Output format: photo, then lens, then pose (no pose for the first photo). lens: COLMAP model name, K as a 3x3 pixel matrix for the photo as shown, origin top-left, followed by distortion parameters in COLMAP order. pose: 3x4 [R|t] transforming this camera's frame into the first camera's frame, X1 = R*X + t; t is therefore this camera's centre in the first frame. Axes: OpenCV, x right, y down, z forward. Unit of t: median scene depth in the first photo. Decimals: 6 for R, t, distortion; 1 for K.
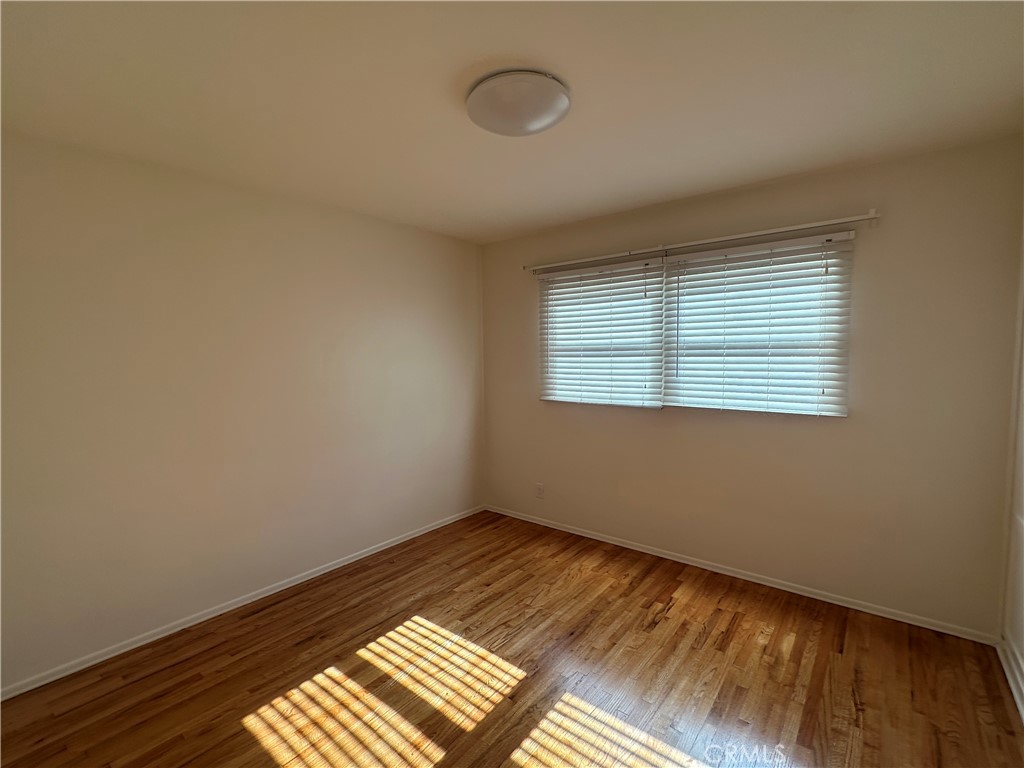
lens RADIAL K [[470.5, 0, 477.9], [0, 470.5, 369.5], [0, 0, 1]] dist [0.000373, 0.000371]
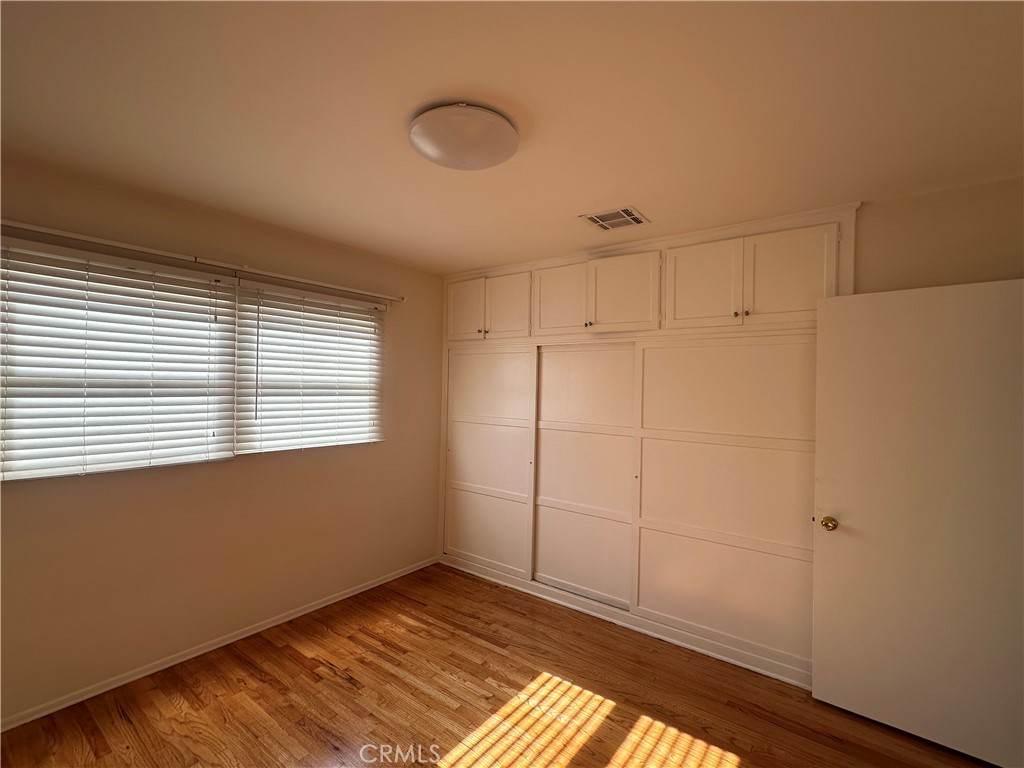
lens RADIAL K [[470.2, 0, 510.5], [0, 470.2, 384.2], [0, 0, 1]] dist [0.000545, -0.000103]
pose [[-0.062135, 0.027632, 0.997685, -0.528162], [0.029321, 0.999236, -0.025849, -0.014575], [-0.997637, 0.027647, -0.062897, 0.639489]]
